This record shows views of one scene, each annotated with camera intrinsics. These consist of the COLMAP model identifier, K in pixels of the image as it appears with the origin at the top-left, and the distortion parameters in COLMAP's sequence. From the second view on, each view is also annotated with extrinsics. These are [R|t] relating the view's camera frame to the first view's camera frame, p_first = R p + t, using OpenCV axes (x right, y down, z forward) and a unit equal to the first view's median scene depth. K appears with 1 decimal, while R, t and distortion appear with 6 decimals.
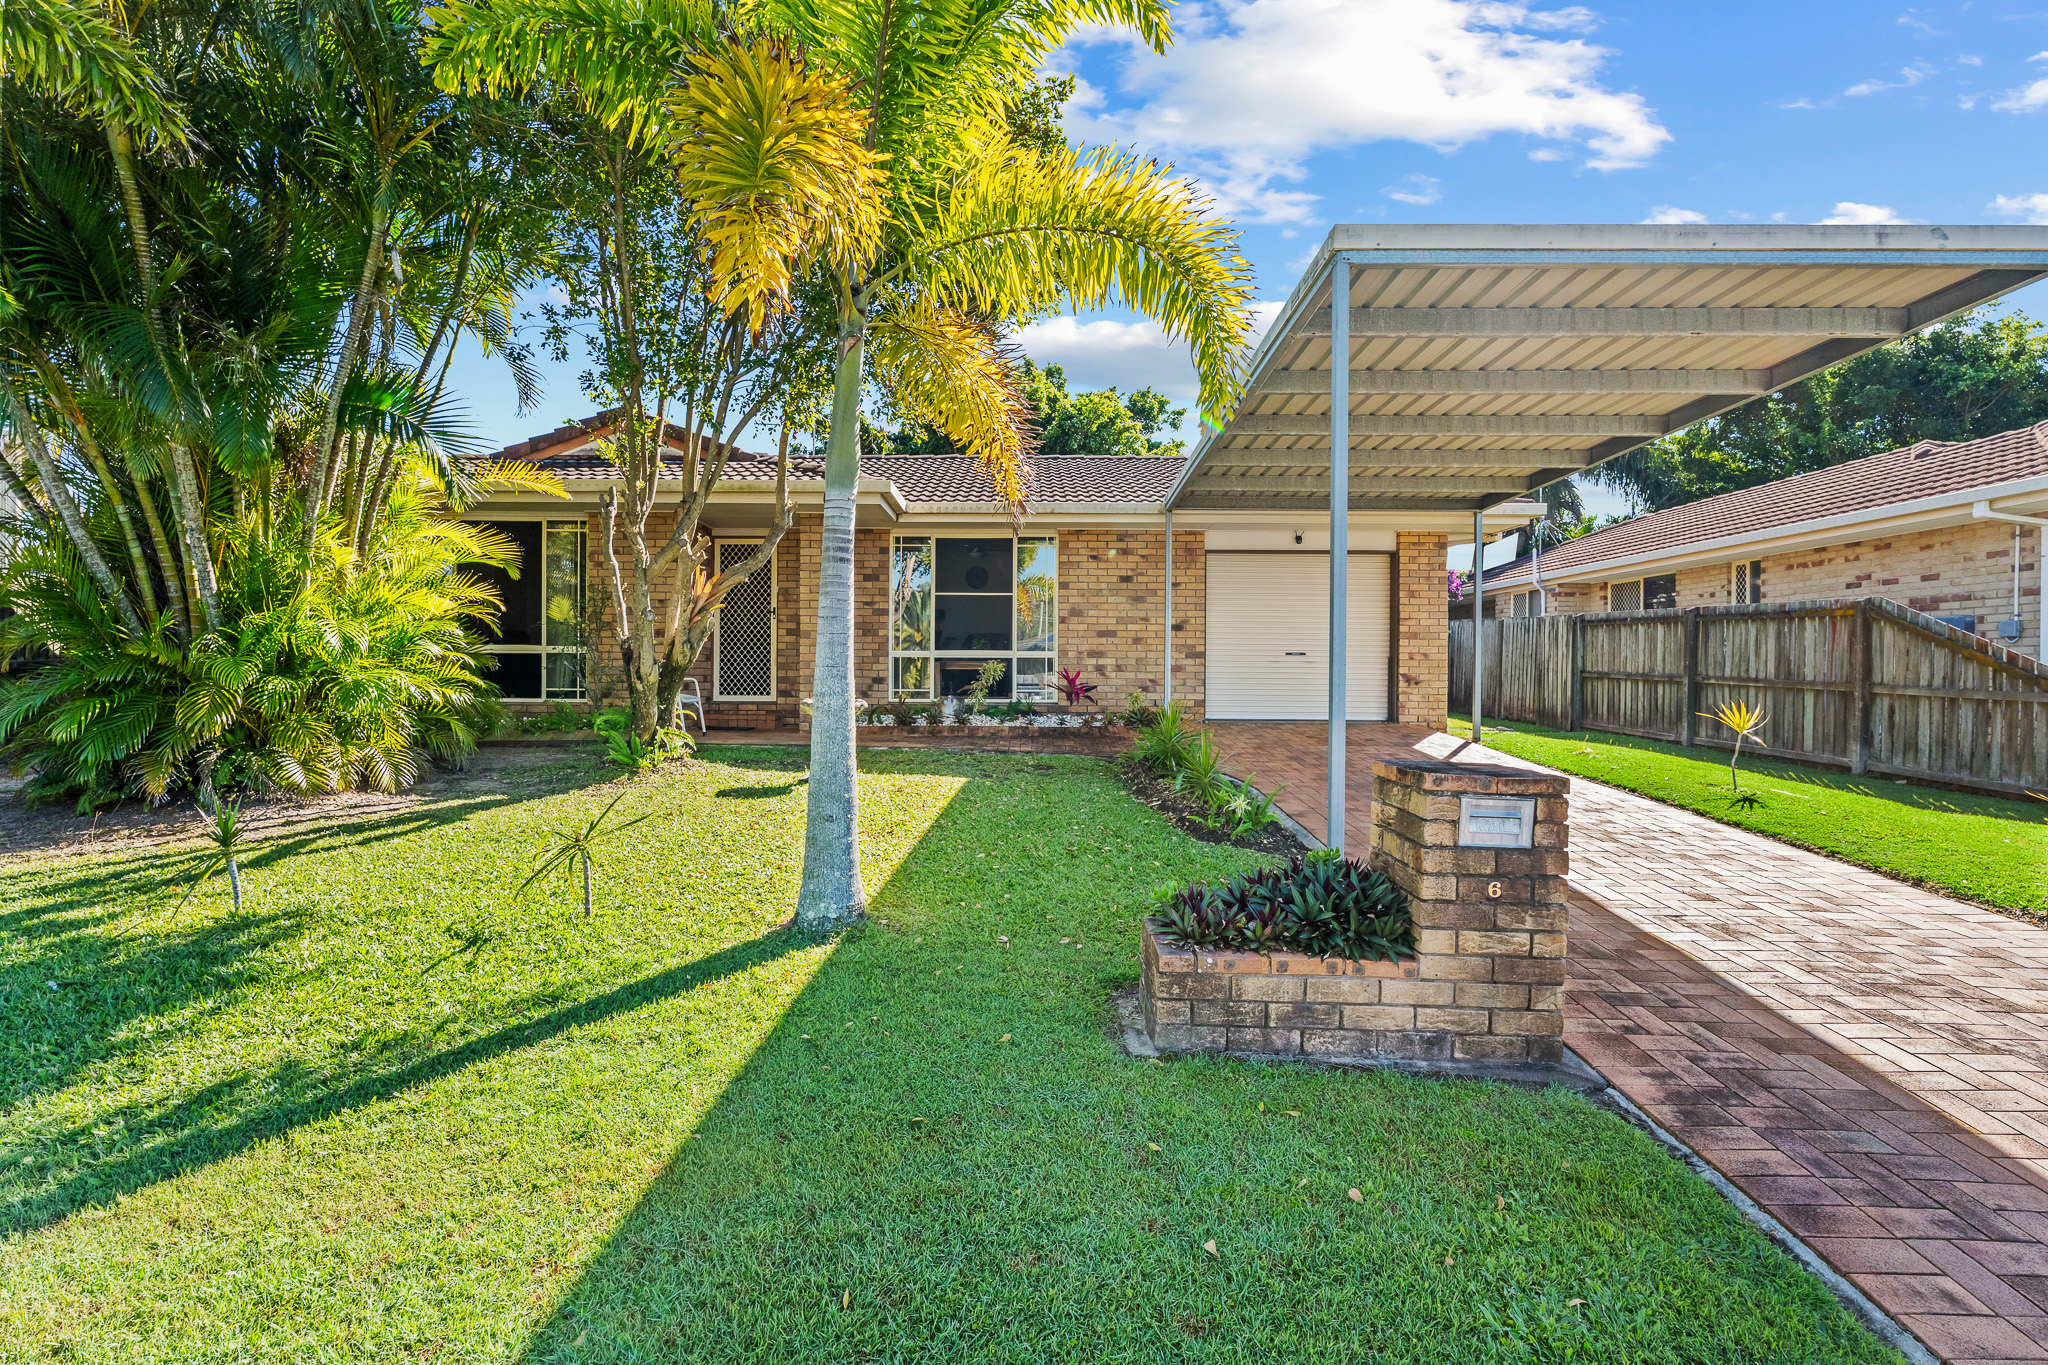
lens RADIAL K [[911.2, 0, 1024.0], [0, 911.2, 676.0], [0, 0, 1]] dist [0.004700, -0.000640]
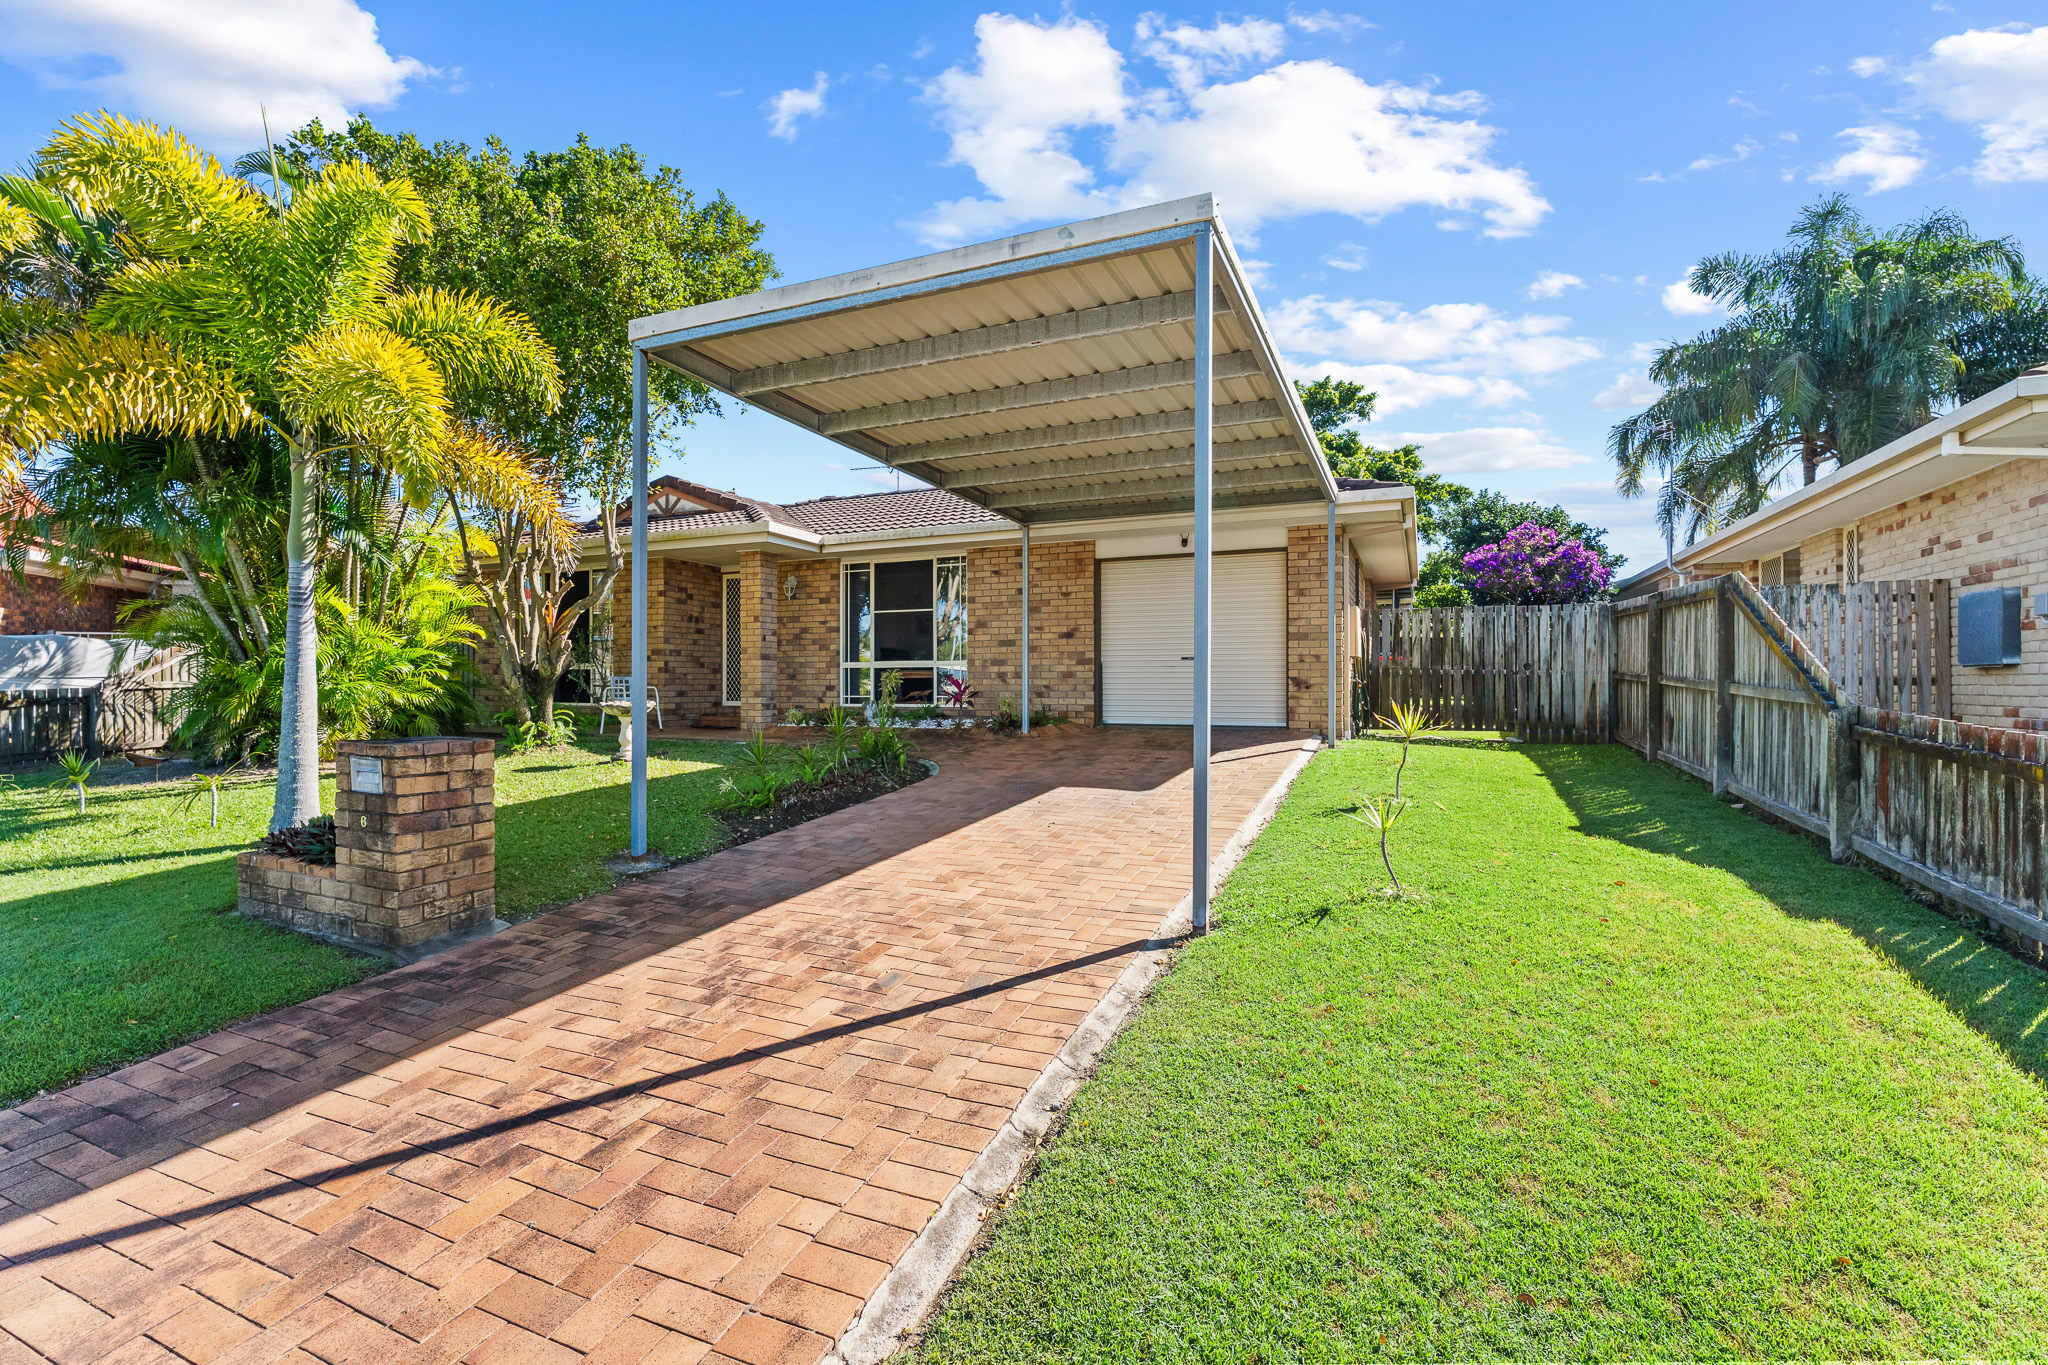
lens RADIAL K [[911.2, 0, 1018.0], [0, 911.2, 688.4], [0, 0, 1]] dist [0.004700, -0.000640]
pose [[0.917185, -0.006326, -0.398410, 0.550243], [0.006622, 0.999978, -0.000634, 0.008085], [0.398406, -0.002057, 0.917207, 0.022302]]
